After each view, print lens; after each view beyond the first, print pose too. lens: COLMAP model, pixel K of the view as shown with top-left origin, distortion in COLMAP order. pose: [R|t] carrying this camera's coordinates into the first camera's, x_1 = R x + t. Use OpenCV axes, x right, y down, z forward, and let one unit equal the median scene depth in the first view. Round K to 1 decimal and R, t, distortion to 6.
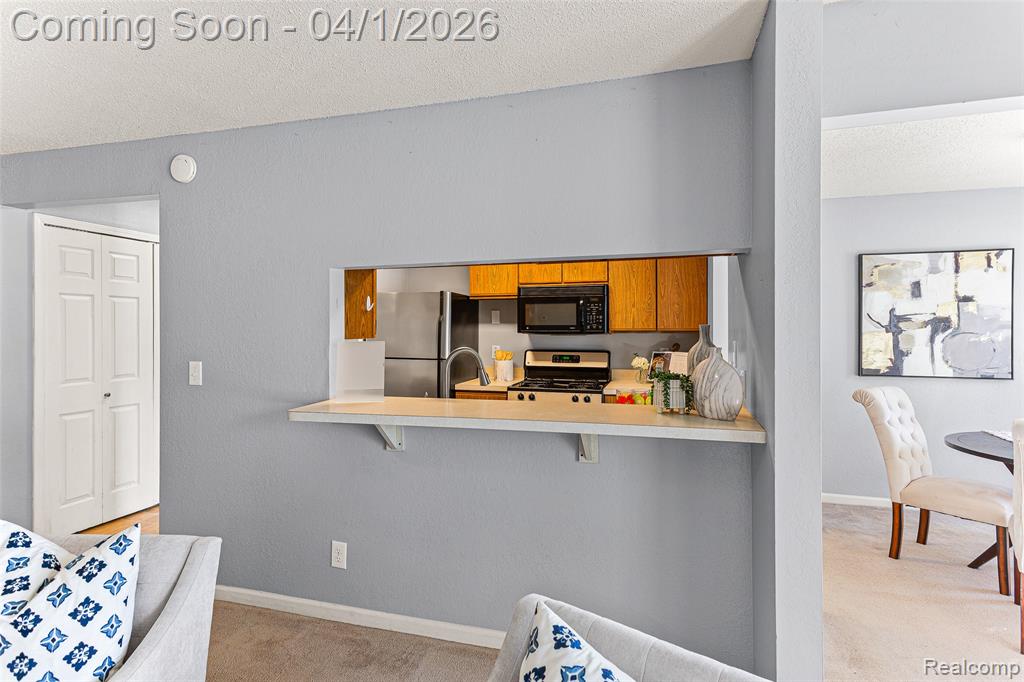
lens RADIAL K [[524.1, 0, 512.0], [0, 524.1, 341.0], [0, 0, 1]] dist [0.004114, 0.000902]
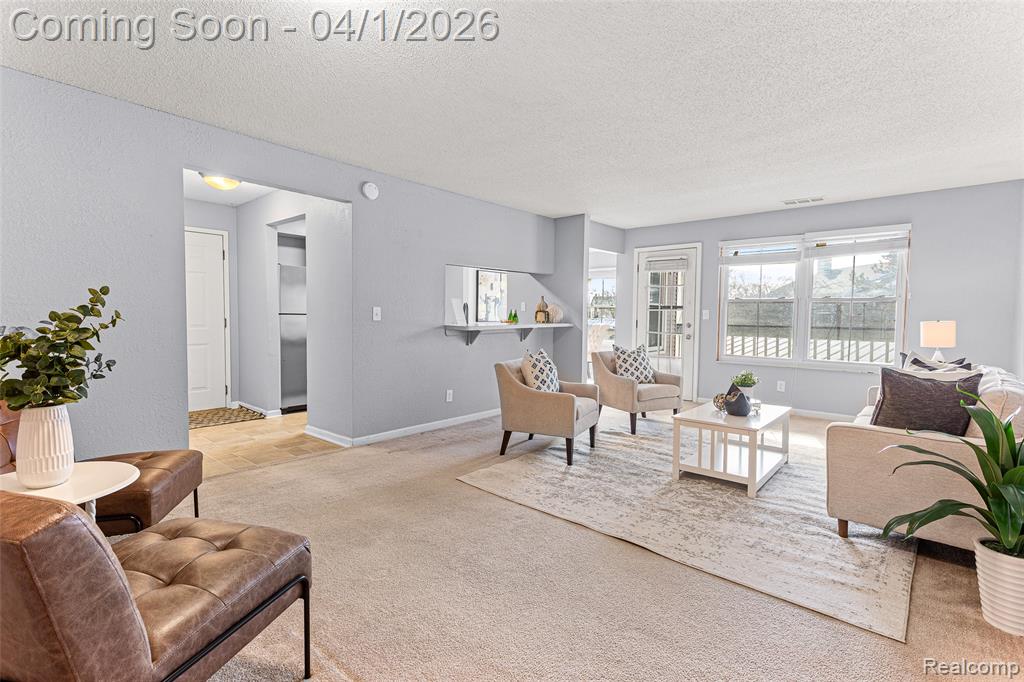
lens RADIAL K [[485.1, 0, 506.8], [0, 485.1, 329.1], [0, 0, 1]] dist [0.028971, 0.000652]
pose [[0.422970, -0.023129, 0.905848, -1.303869], [0.011742, 0.999730, 0.020043, 0.058990], [-0.906068, 0.002158, 0.423127, -0.045029]]
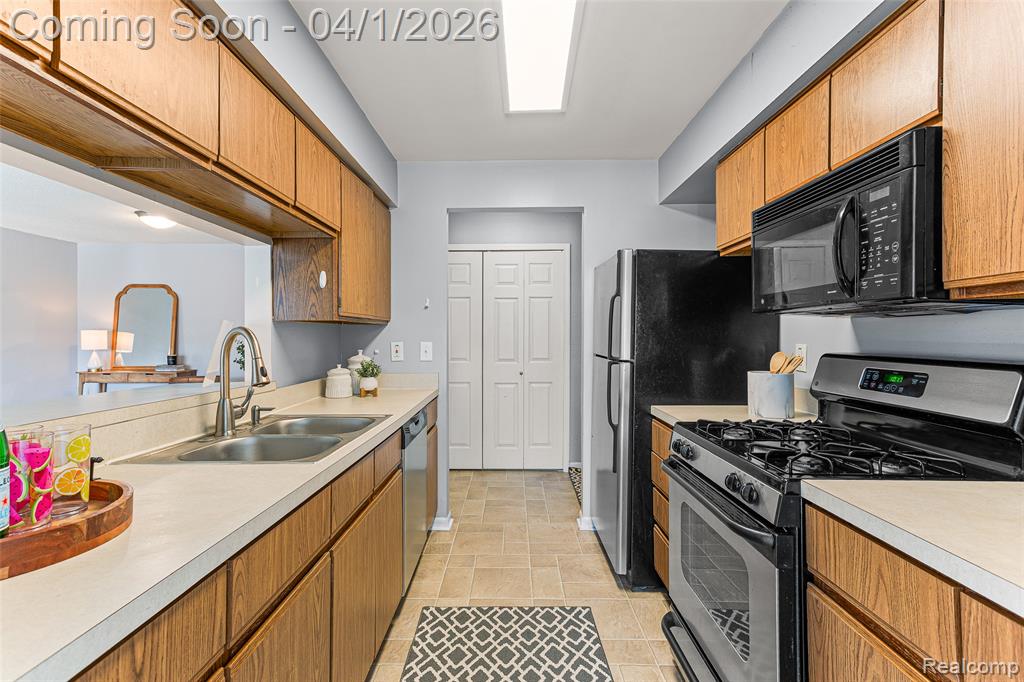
lens RADIAL K [[477.1, 0, 512.0], [0, 477.1, 341.0], [0, 0, 1]] dist [0.014041, 0.000093]
pose [[0.290225, 0.011854, -0.956885, 0.399180], [-0.022599, 0.999729, 0.005531, 0.012025], [0.956691, 0.020019, 0.290415, 0.770169]]
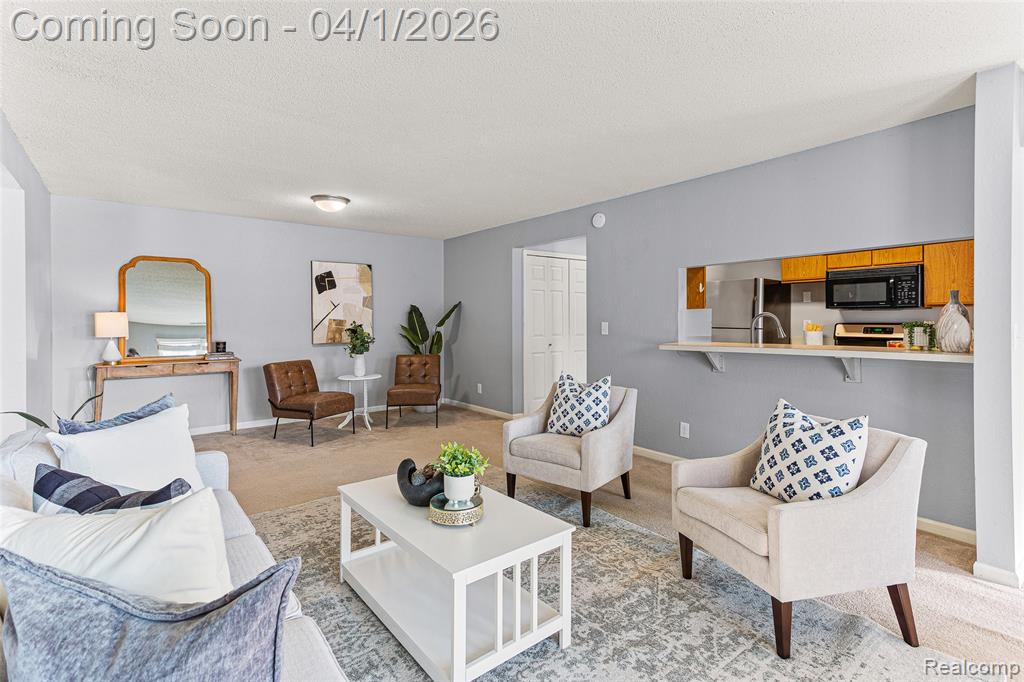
lens RADIAL K [[489.0, 0, 508.5], [0, 489.0, 318.5], [0, 0, 1]] dist [0.036675, 0.001060]
pose [[0.812054, -0.004285, -0.583566, 0.098065], [-0.010595, 0.999700, -0.022083, 0.047332], [0.583486, 0.024115, 0.811765, -0.435270]]
